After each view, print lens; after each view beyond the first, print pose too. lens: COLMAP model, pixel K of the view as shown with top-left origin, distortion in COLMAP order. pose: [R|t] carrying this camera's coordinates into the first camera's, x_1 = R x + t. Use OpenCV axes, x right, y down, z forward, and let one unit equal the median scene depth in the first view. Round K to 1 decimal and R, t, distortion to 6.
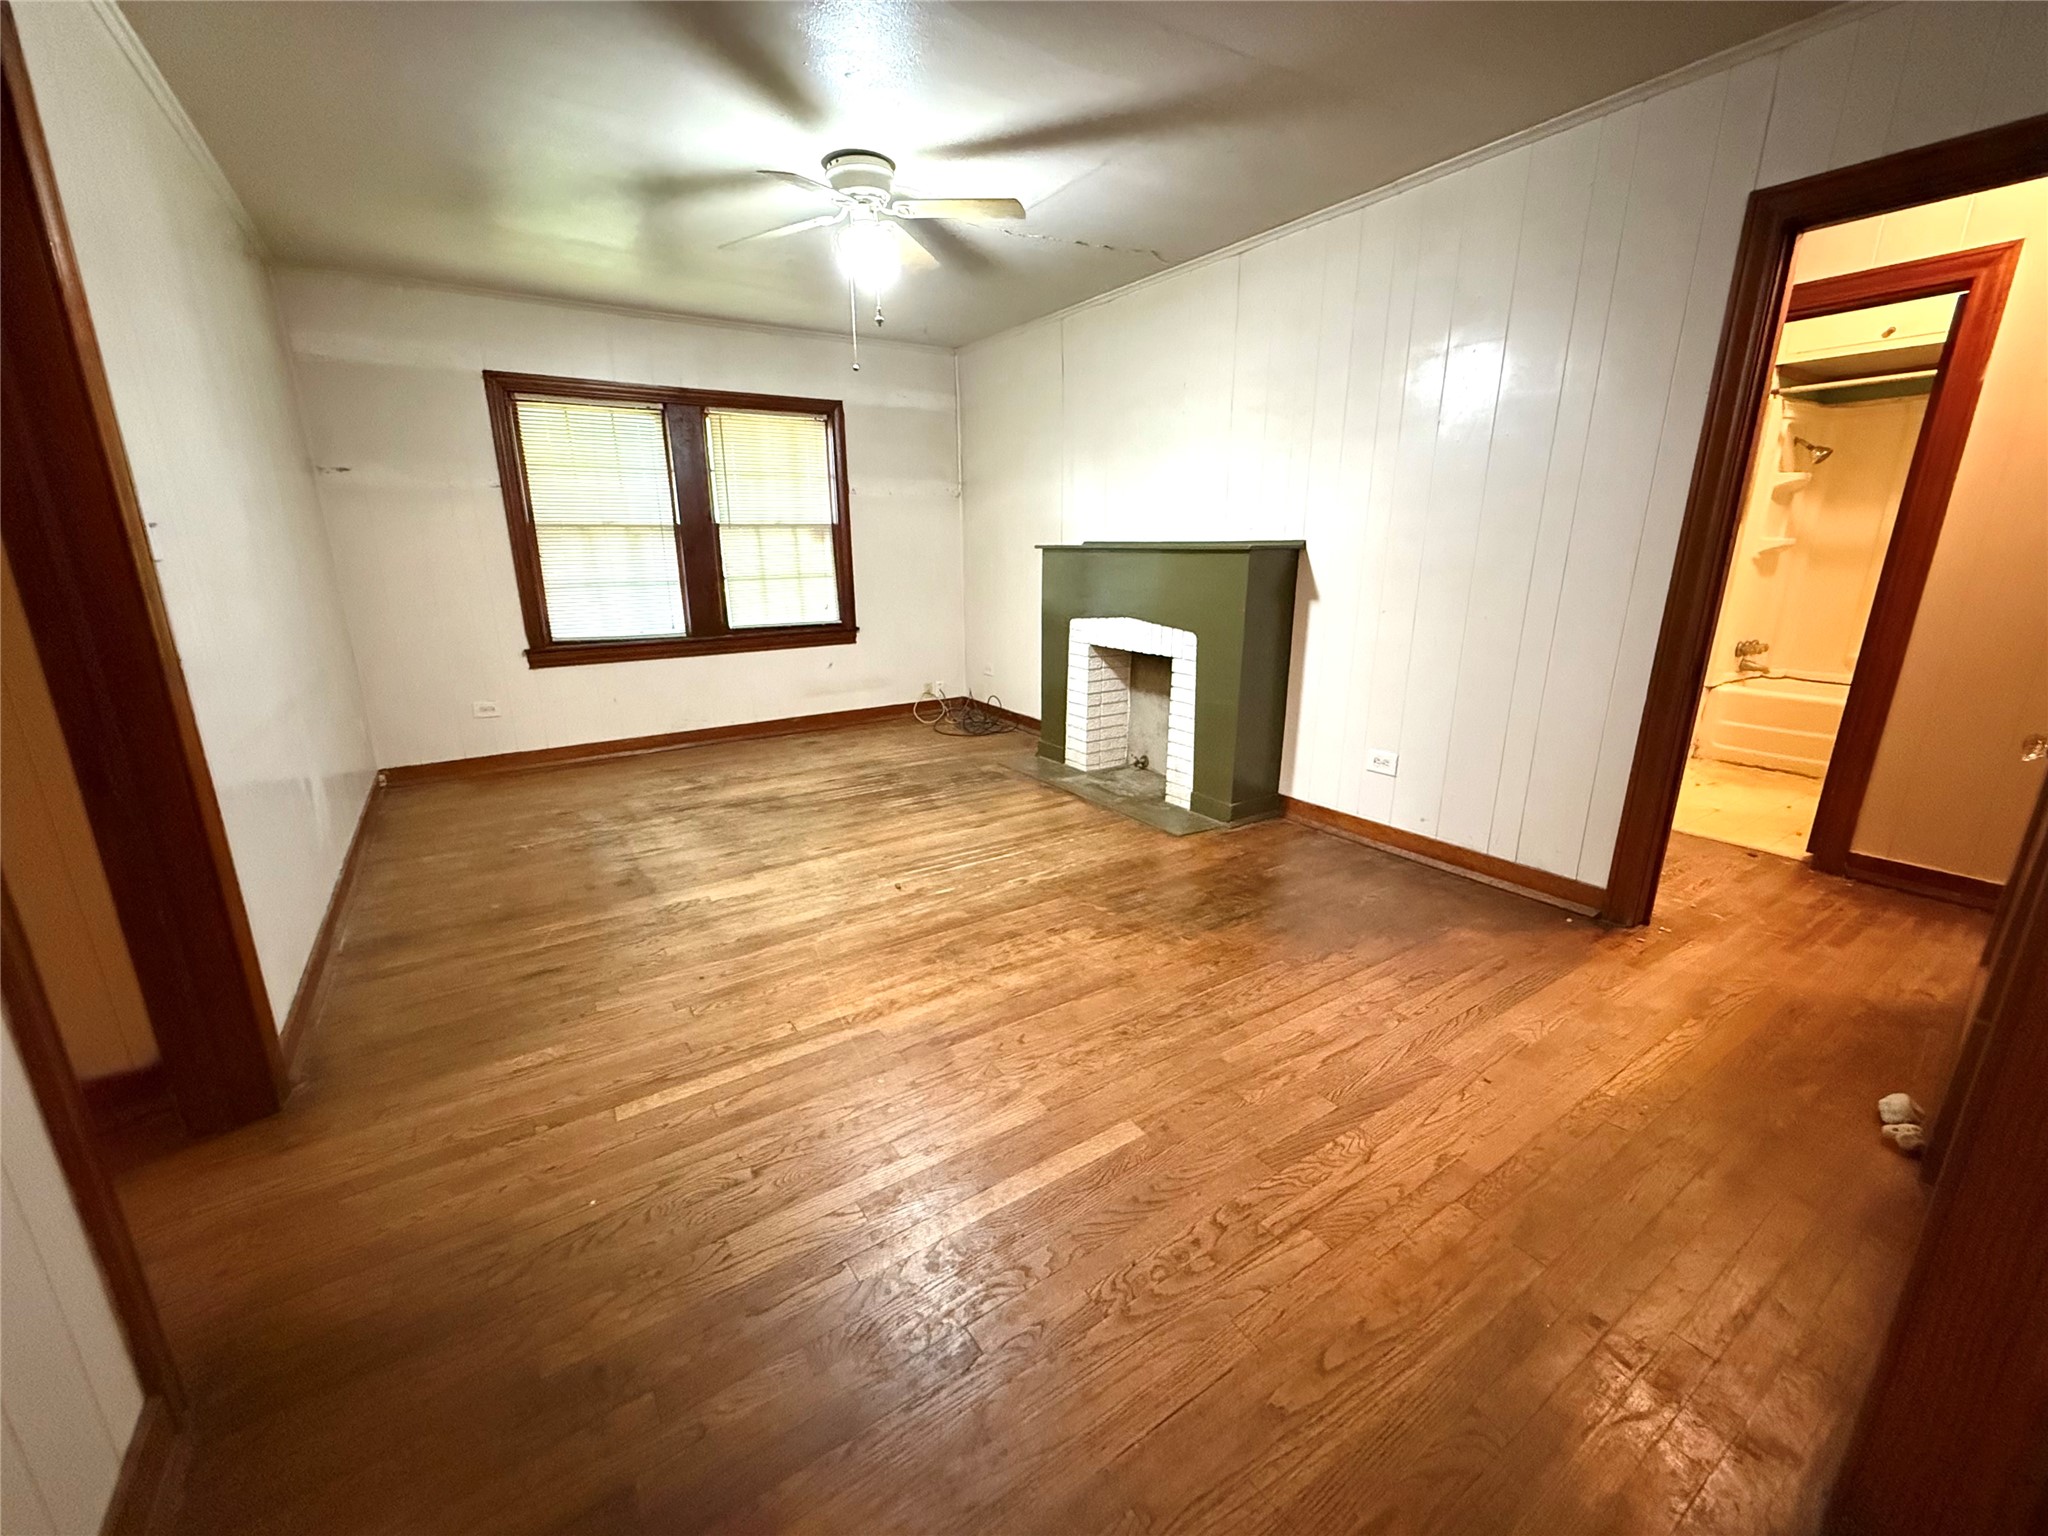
lens RADIAL K [[815.8, 0, 1018.5], [0, 815.8, 772.1], [0, 0, 1]] dist [-0.000042, -0.000064]
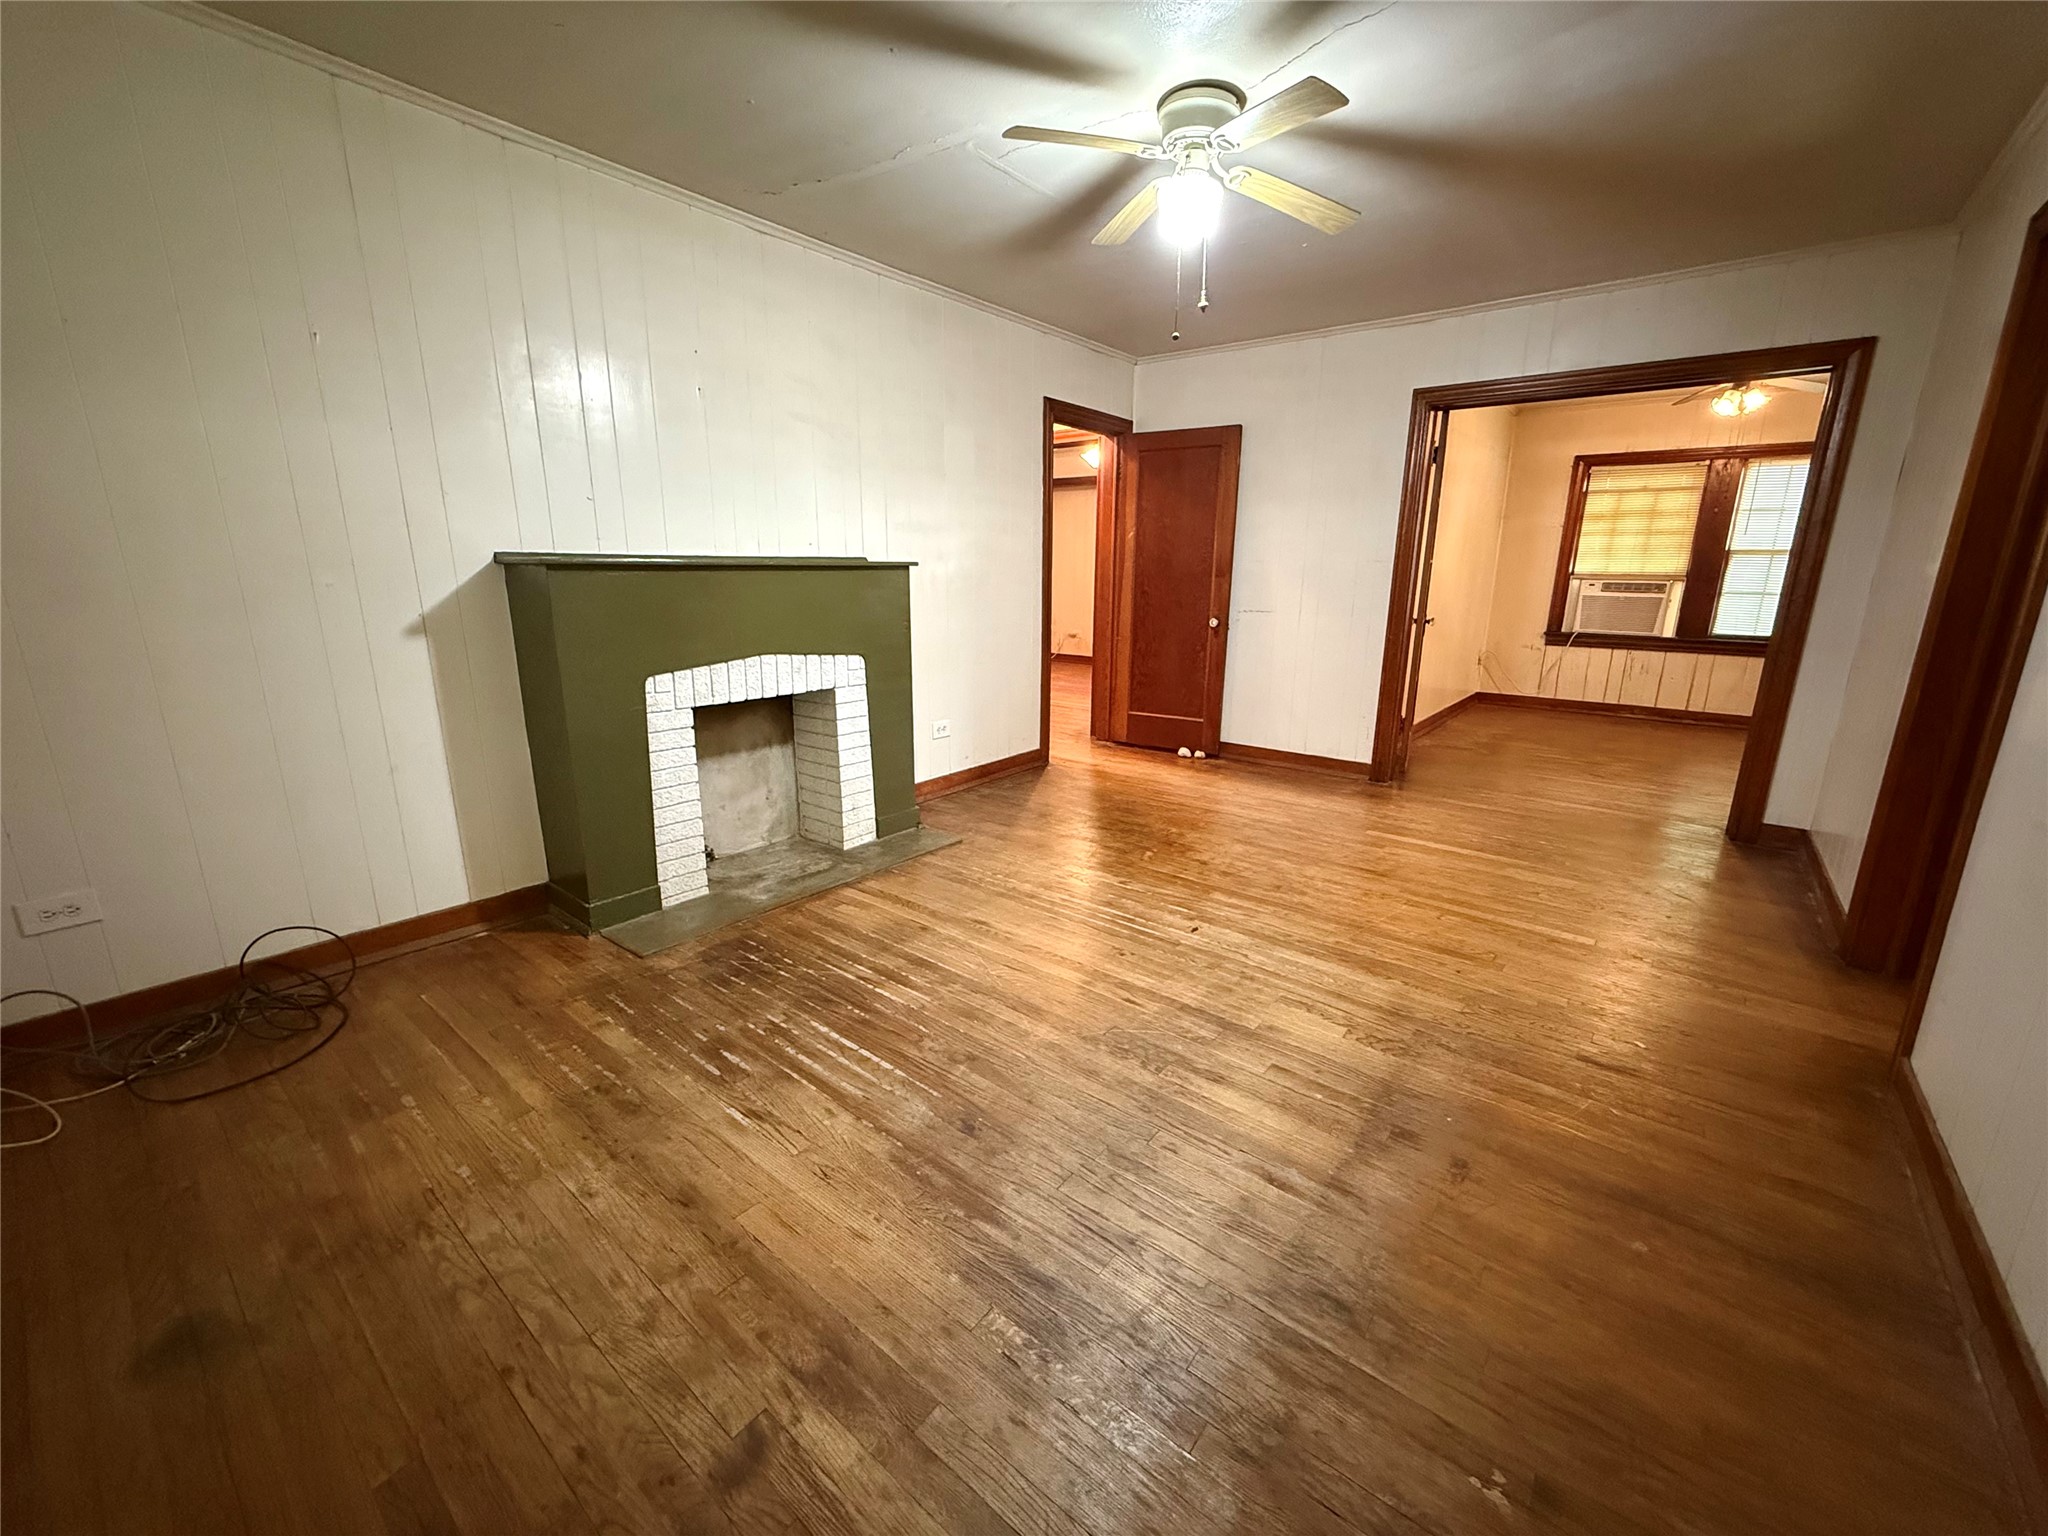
lens RADIAL K [[815.8, 0, 1018.5], [0, 815.8, 772.1], [0, 0, 1]] dist [-0.000042, -0.000064]
pose [[-0.300714, -0.232563, 0.924925, -0.757589], [0.253007, 0.915611, 0.312480, -0.303526], [-0.919543, 0.327980, -0.216497, 1.118053]]
